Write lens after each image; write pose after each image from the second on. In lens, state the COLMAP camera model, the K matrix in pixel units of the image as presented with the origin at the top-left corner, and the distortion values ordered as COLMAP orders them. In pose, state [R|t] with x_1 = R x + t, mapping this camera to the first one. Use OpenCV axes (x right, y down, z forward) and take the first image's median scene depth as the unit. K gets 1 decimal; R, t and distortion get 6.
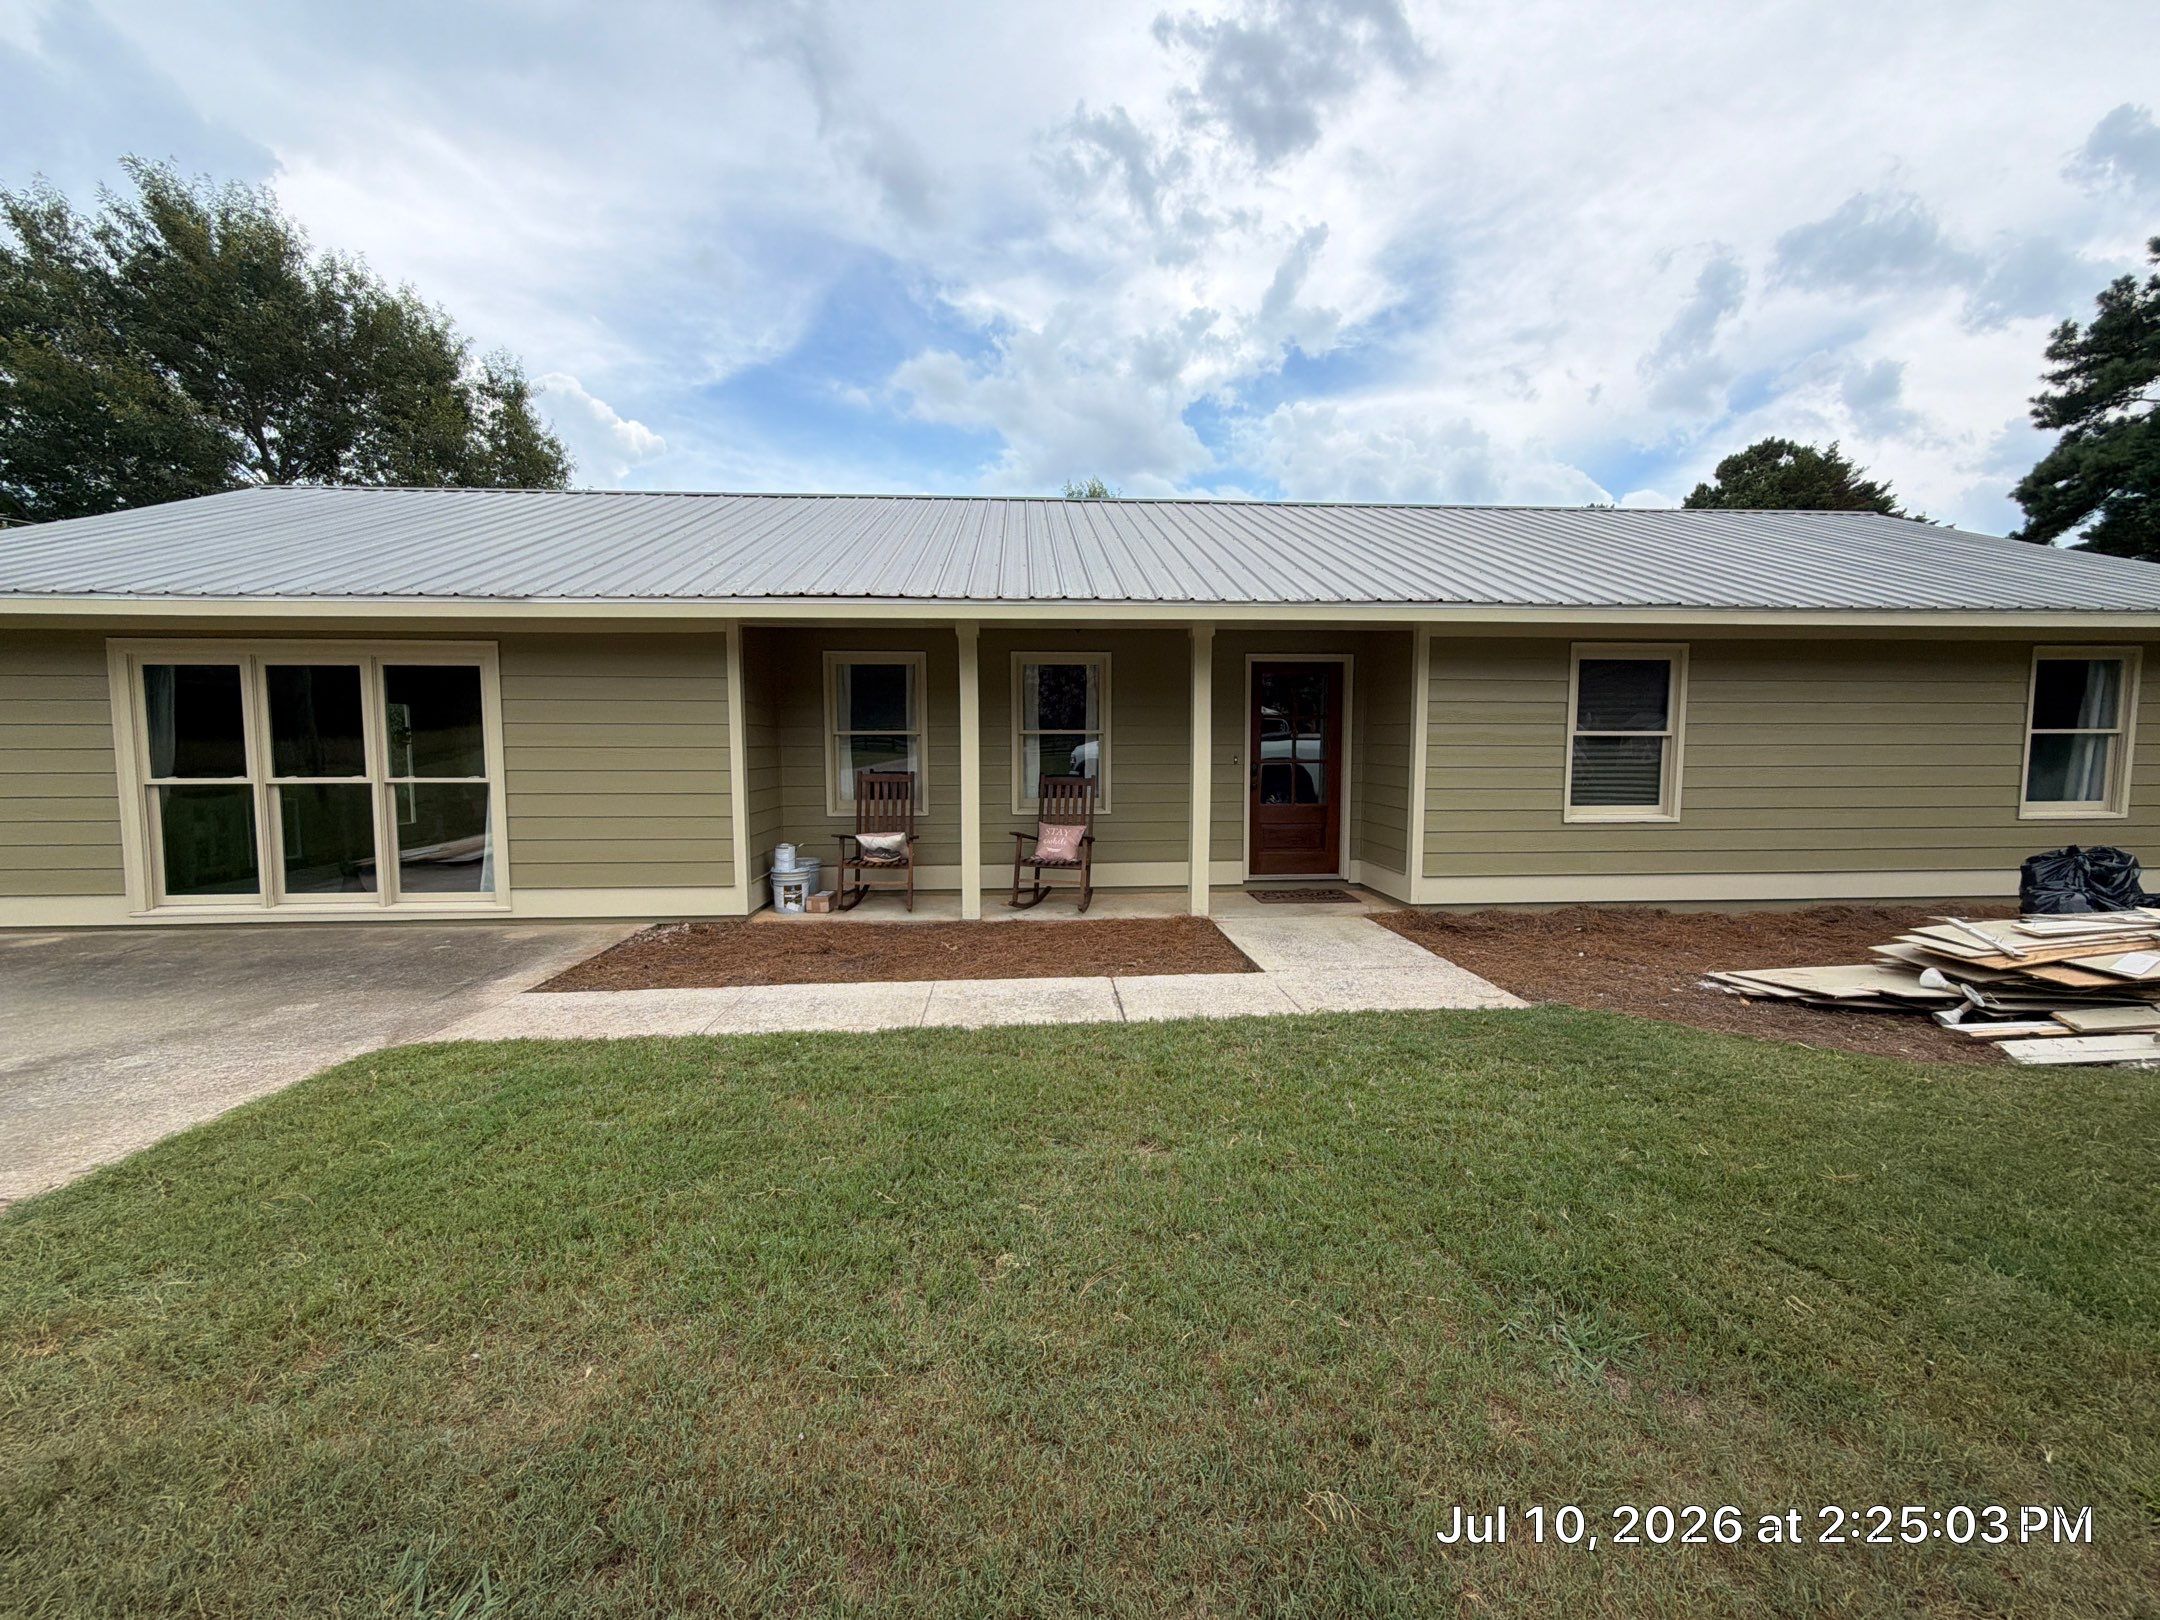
lens RADIAL K [[862.8, 0, 1080.0], [0, 862.8, 810.0], [0, 0, 1]] dist [0.000521, -0.000112]
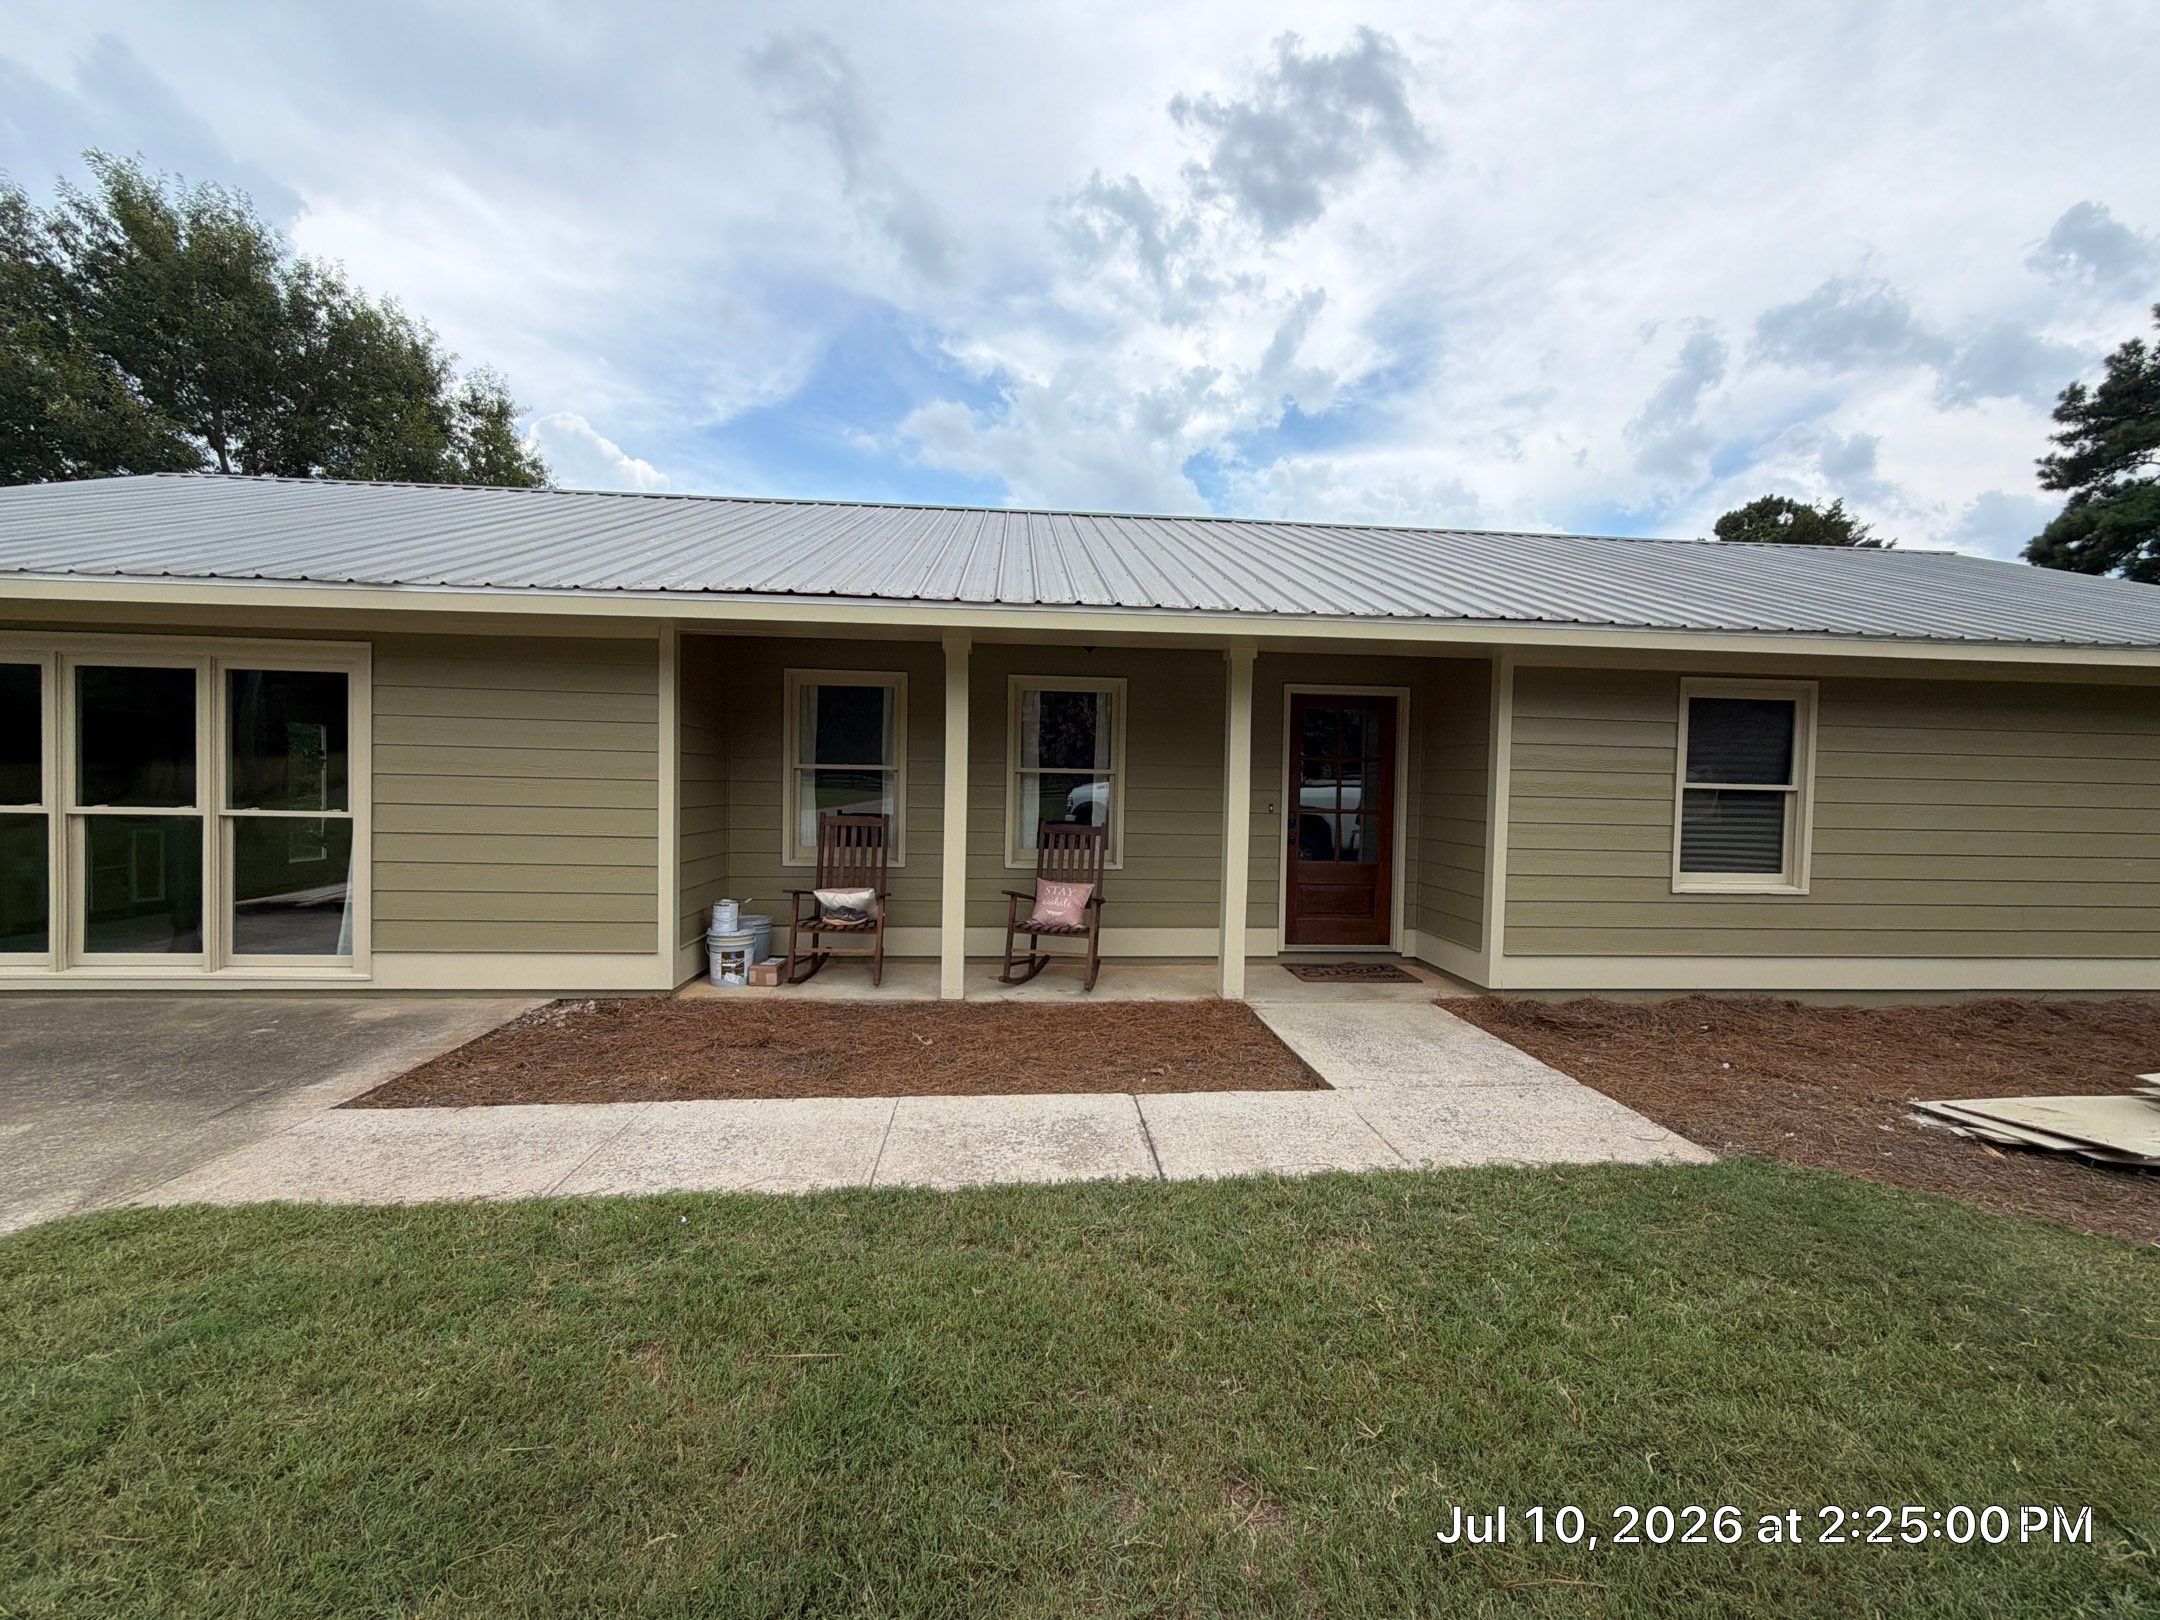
lens RADIAL K [[862.8, 0, 1080.0], [0, 862.8, 810.0], [0, 0, 1]] dist [0.000521, -0.000112]
pose [[0.999706, 0.021076, 0.012017, -0.019210], [-0.020469, 0.998609, -0.048587, -0.012956], [-0.013024, 0.048327, 0.998747, 0.178771]]
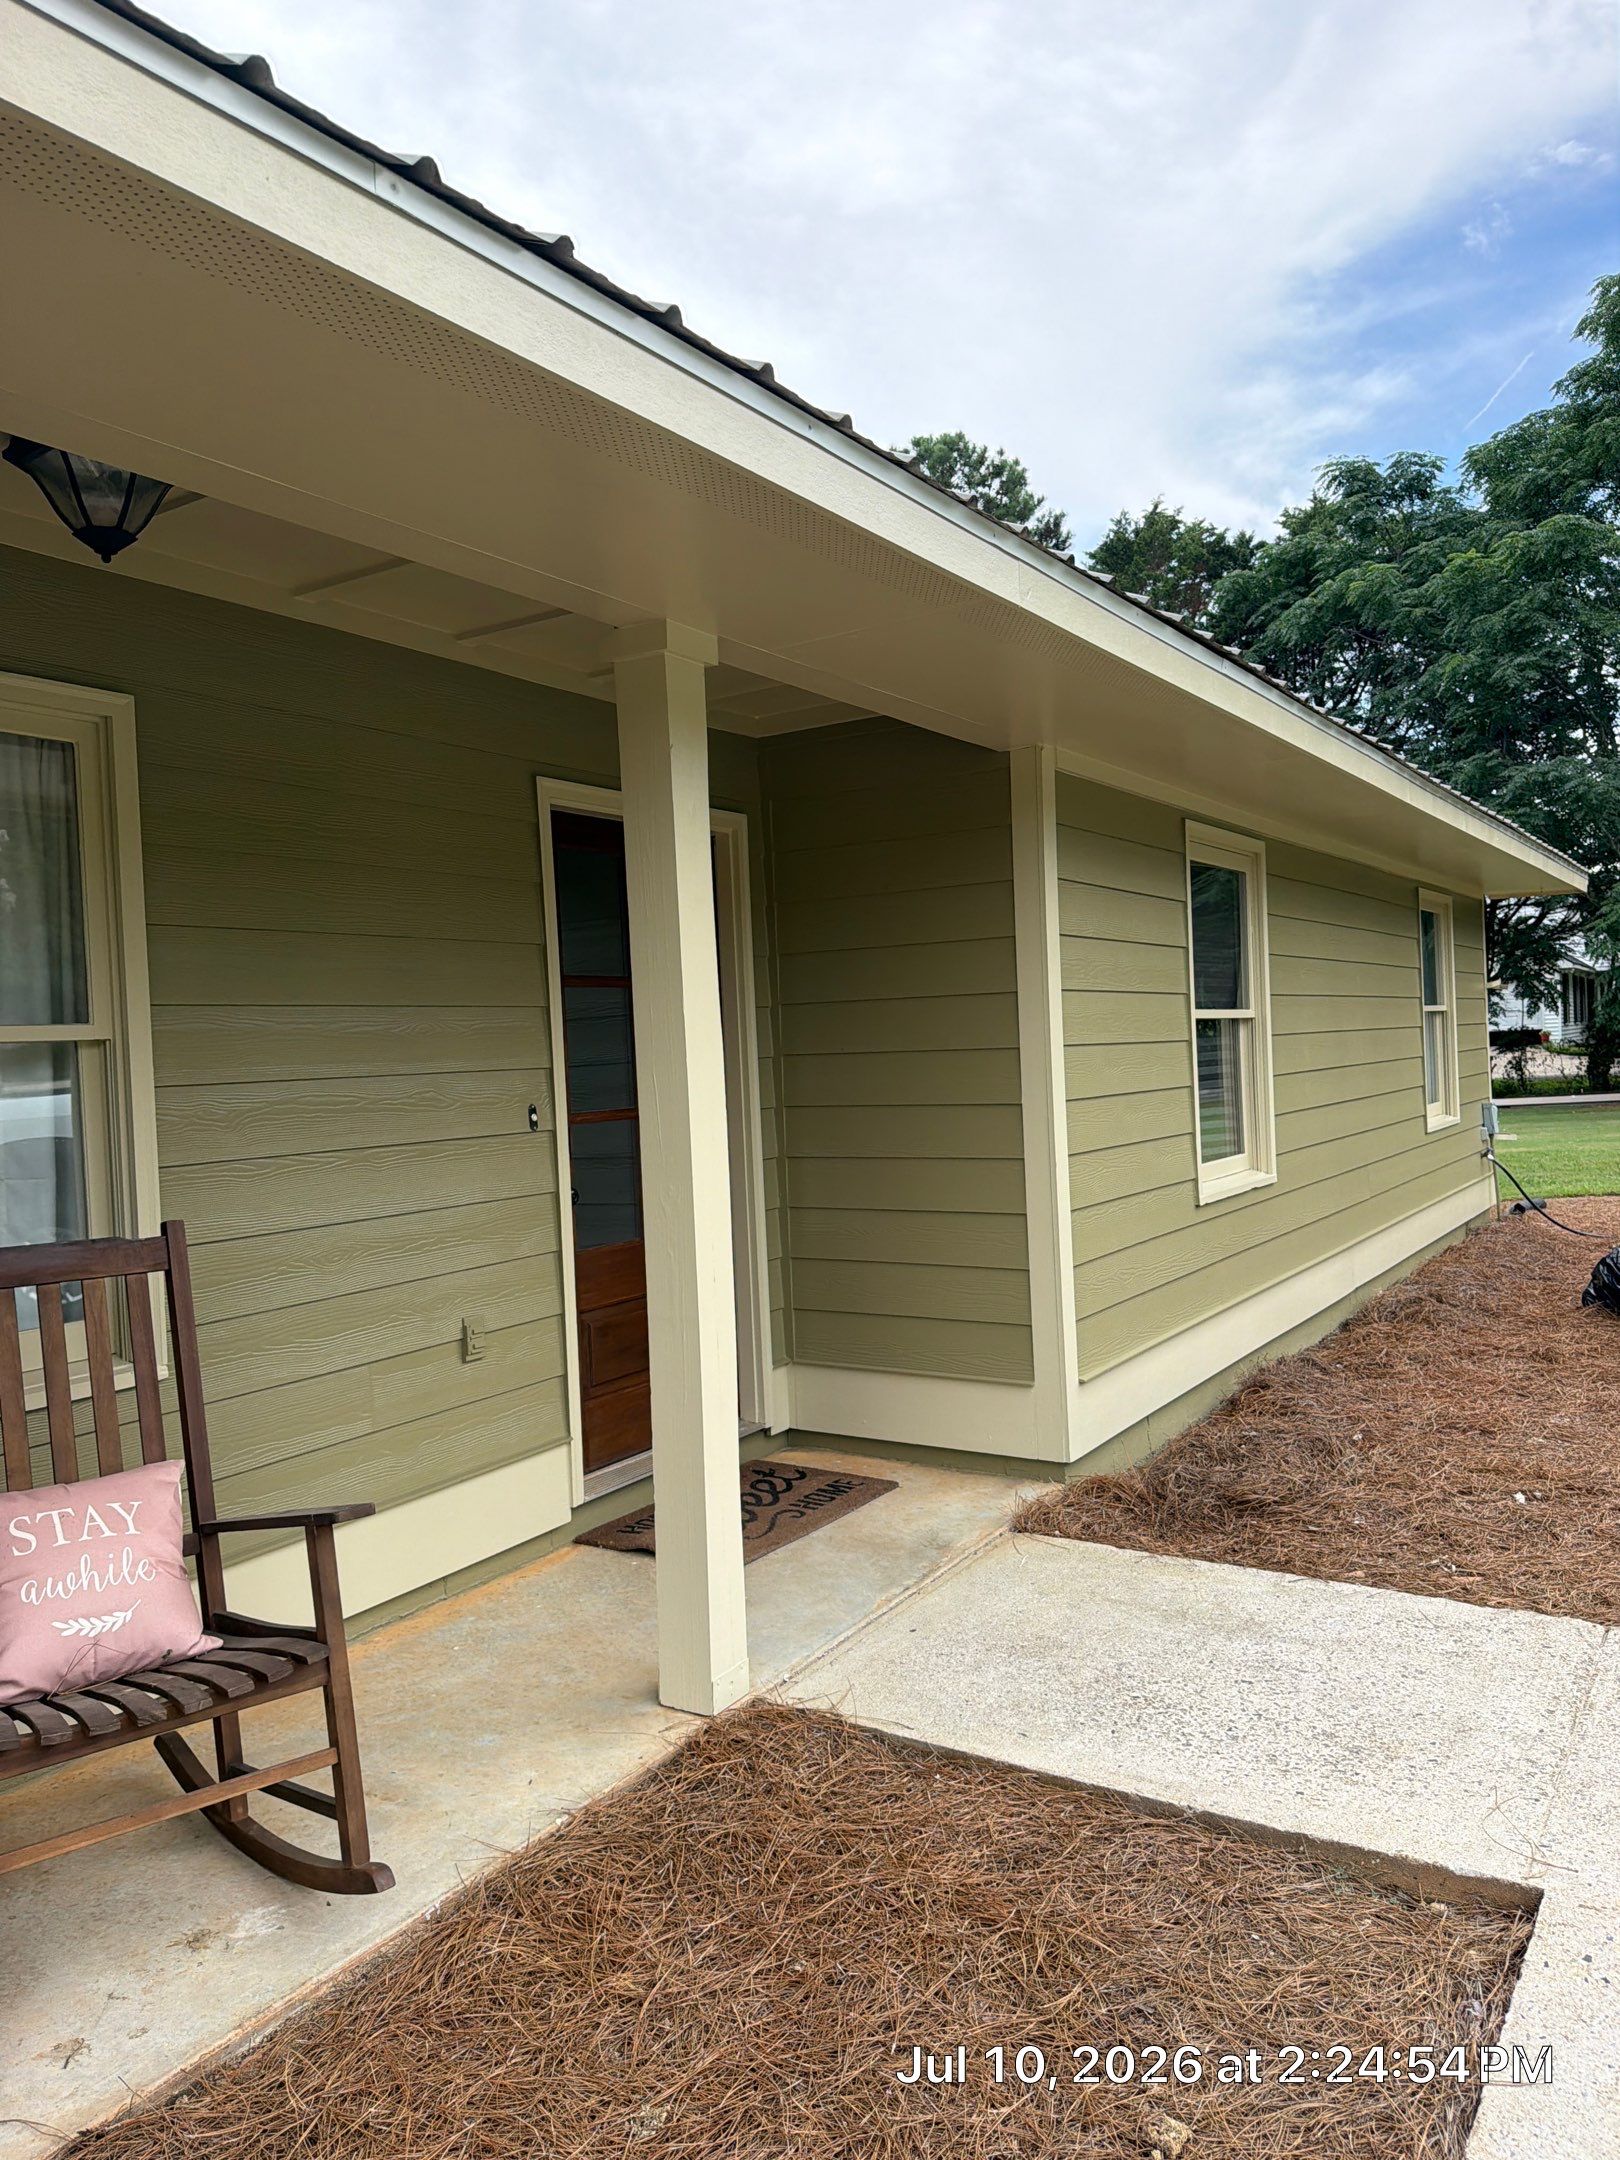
lens RADIAL K [[1540.4, 0, 877.7], [0, 1540.4, 1056.9], [0, 0, 1]] dist [0.027067, -0.041348]
pose [[0.579782, -0.028553, 0.814271, -0.213558], [0.098077, 0.994565, -0.034958, -0.053231], [-0.808847, 0.100129, 0.579432, 0.658718]]
